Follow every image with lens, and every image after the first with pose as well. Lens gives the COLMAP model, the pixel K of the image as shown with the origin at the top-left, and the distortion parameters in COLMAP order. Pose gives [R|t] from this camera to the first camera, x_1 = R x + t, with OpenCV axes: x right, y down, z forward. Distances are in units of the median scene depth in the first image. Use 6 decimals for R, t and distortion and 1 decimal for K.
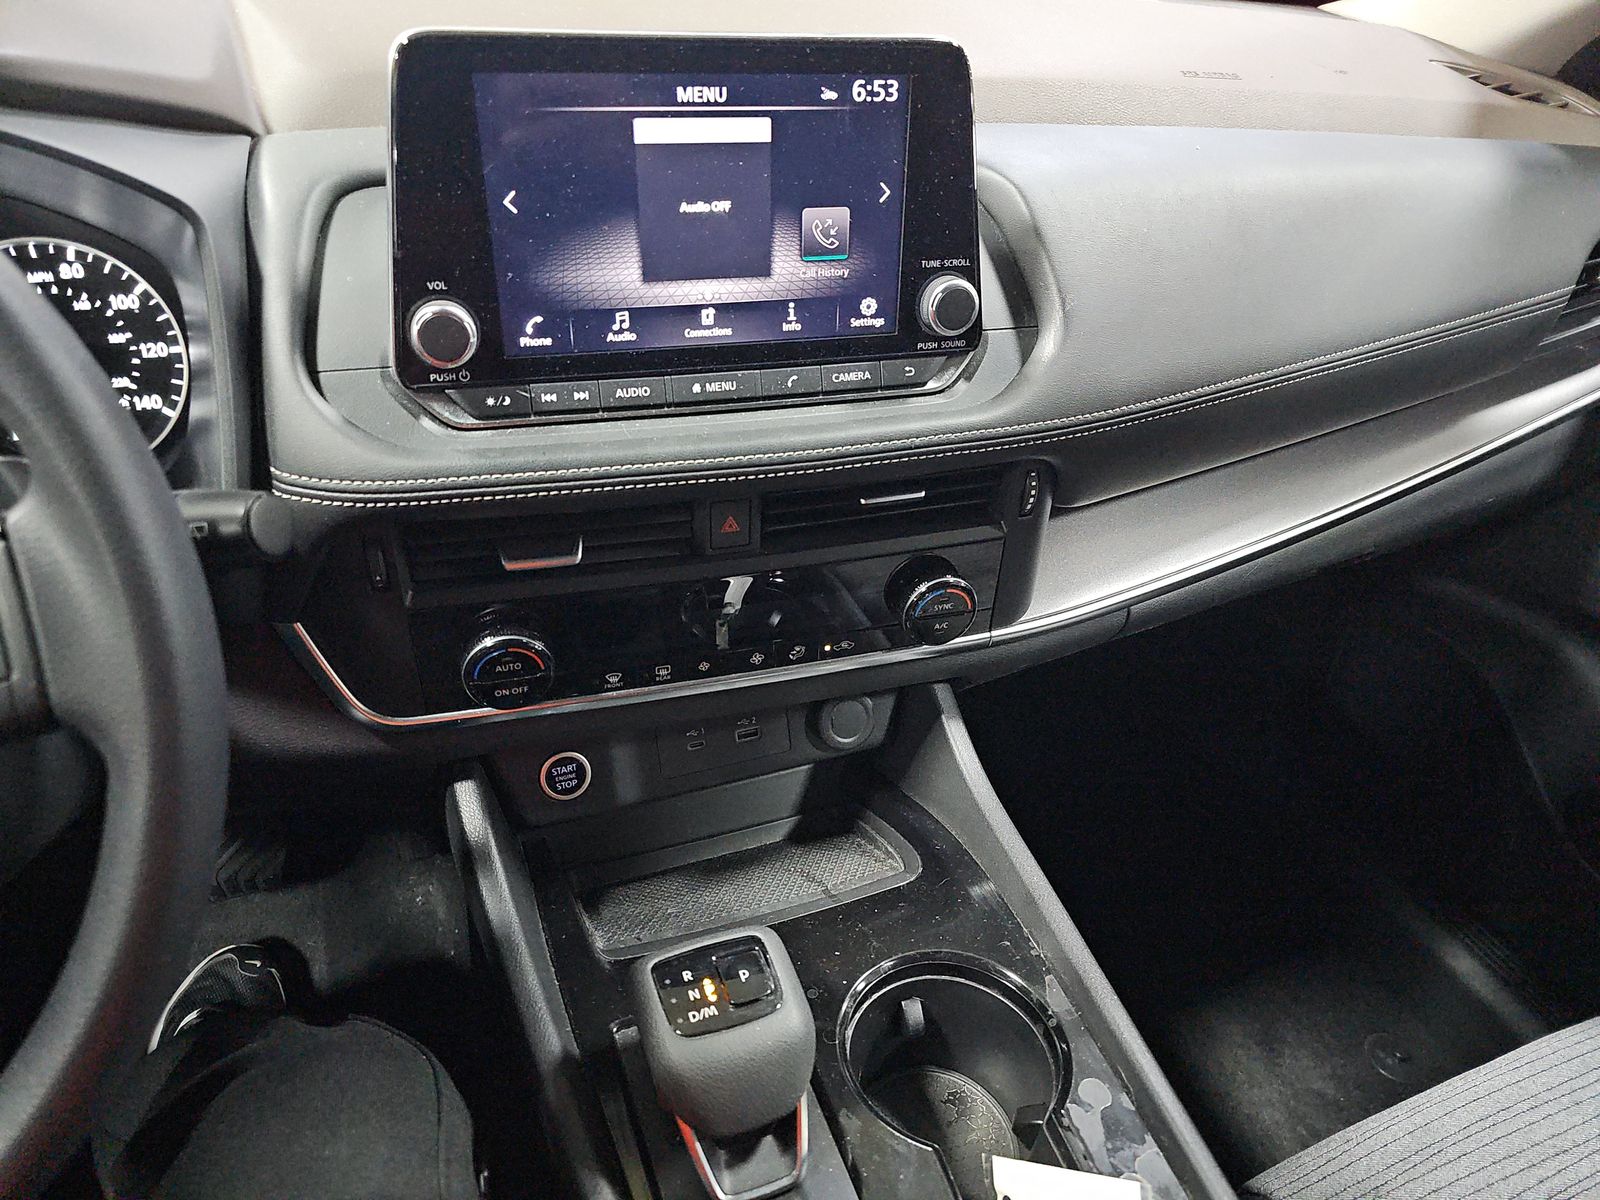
lens RADIAL K [[1045.6, 0, 780.1], [0, 1045.6, 627.7], [0, 0, 1]] dist [-0.003342, -0.019731]
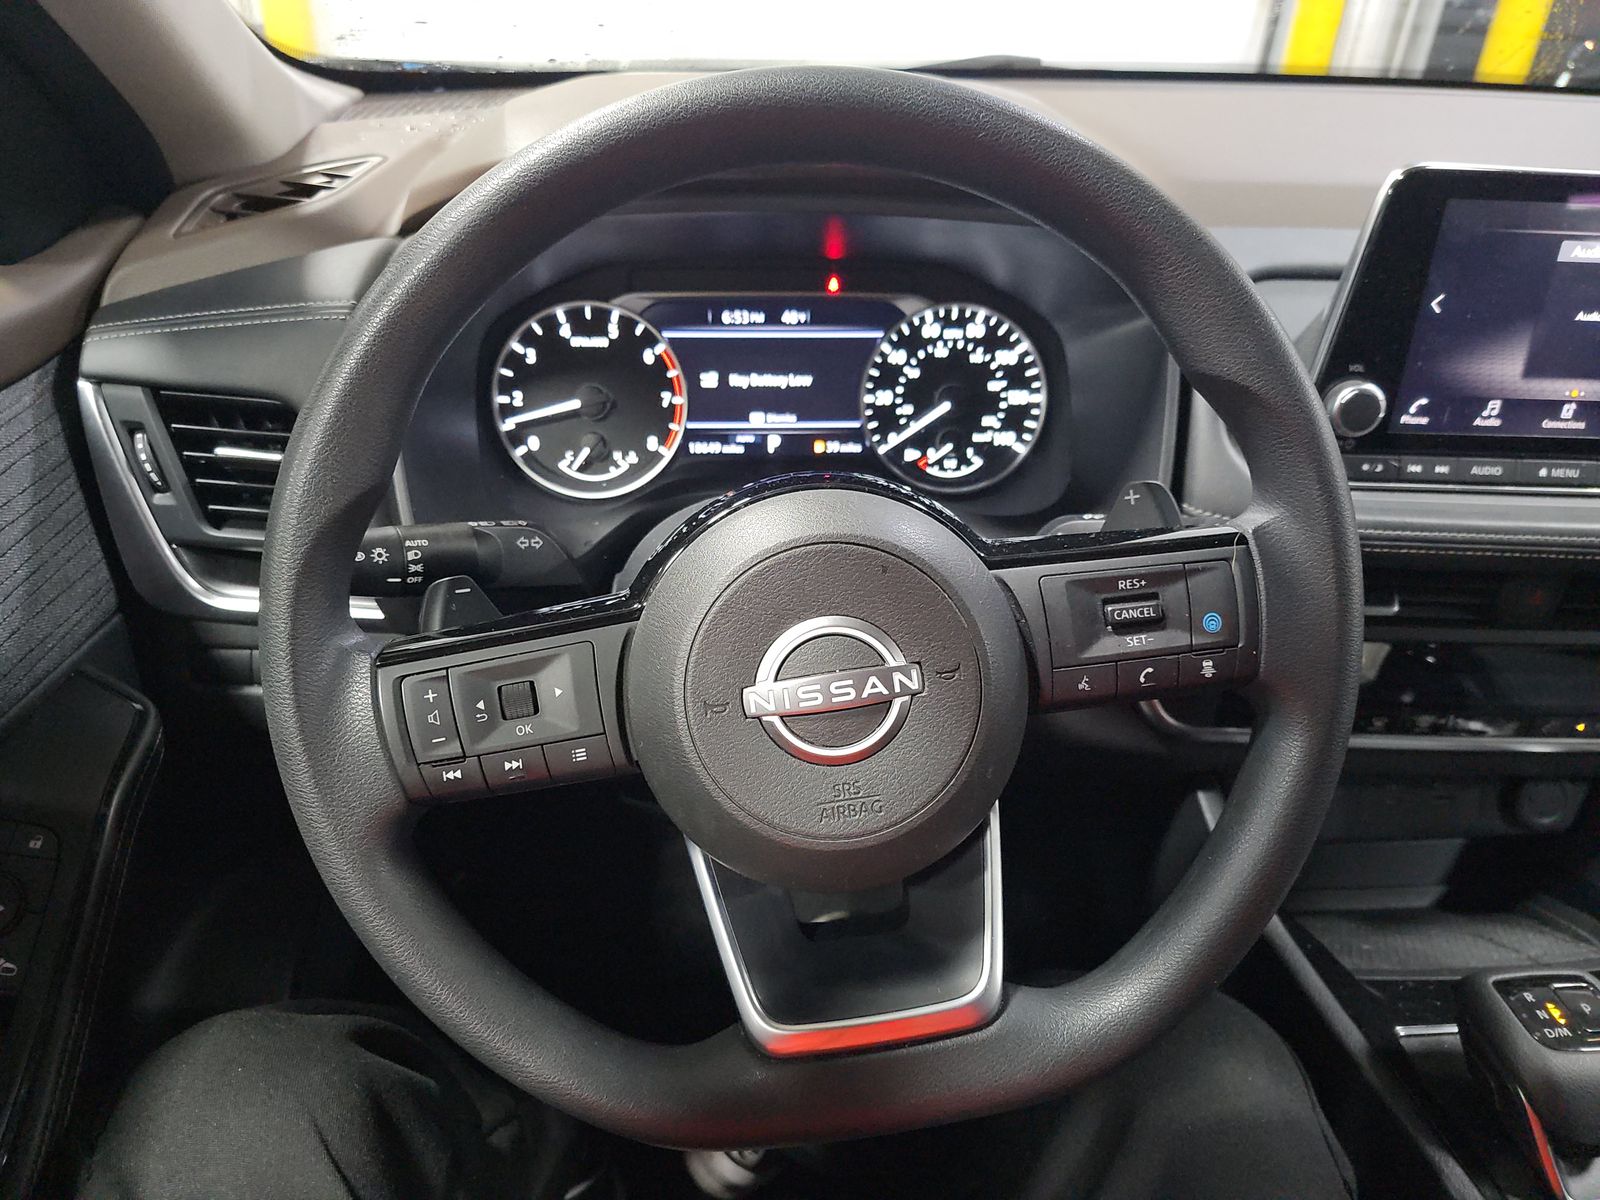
lens RADIAL K [[1045.6, 0, 806.2], [0, 1045.6, 616.1], [0, 0, 1]] dist [-0.003342, -0.019731]
pose [[0.953342, 0.133066, -0.270985, -0.487963], [-0.151364, 0.987327, -0.047685, 0.088718], [0.261205, 0.086478, 0.961402, -0.241586]]
